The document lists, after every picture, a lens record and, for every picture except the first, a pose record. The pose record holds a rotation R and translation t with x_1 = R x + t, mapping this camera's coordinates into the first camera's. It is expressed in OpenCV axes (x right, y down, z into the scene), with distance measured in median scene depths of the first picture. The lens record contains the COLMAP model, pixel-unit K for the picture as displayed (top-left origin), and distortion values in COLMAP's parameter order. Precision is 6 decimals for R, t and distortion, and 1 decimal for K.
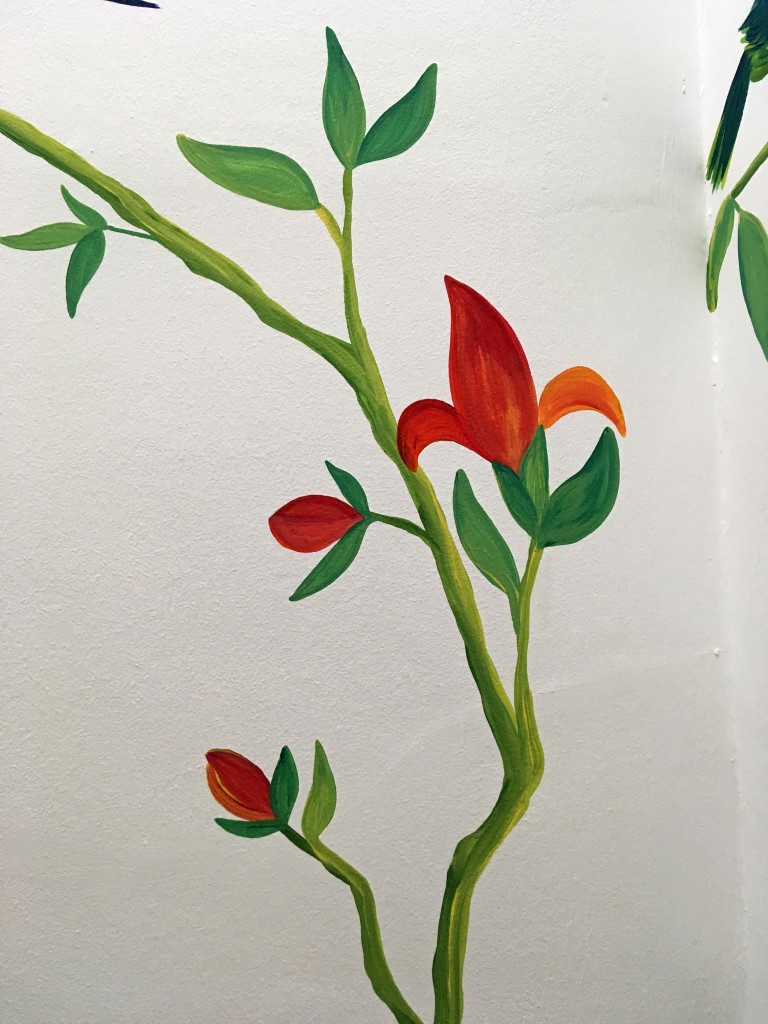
lens RADIAL K [[863.4, 0, 383.4], [0, 863.4, 518.4], [0, 0, 1]] dist [0.117459, -0.169469]
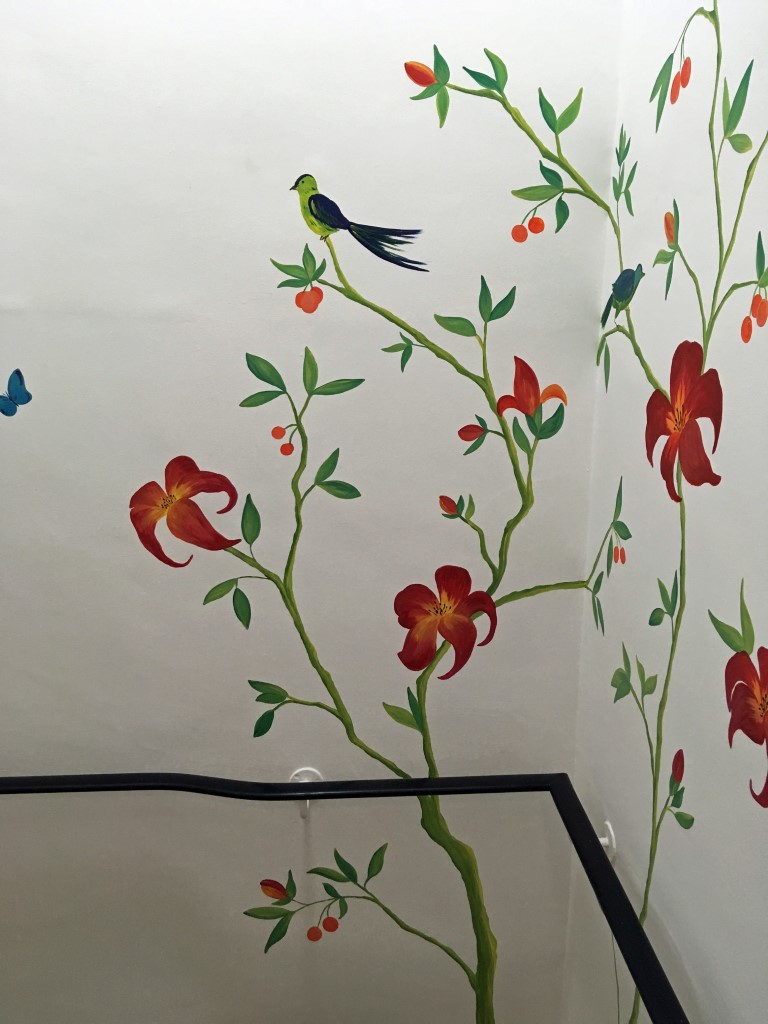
lens RADIAL K [[863.4, 0, 380.6], [0, 863.4, 514.0], [0, 0, 1]] dist [0.117459, -0.169469]
pose [[0.999420, 0.020883, -0.026891, -0.332489], [-0.011048, 0.945979, 0.324039, -0.779819], [0.032205, -0.323554, 0.945661, -2.297452]]
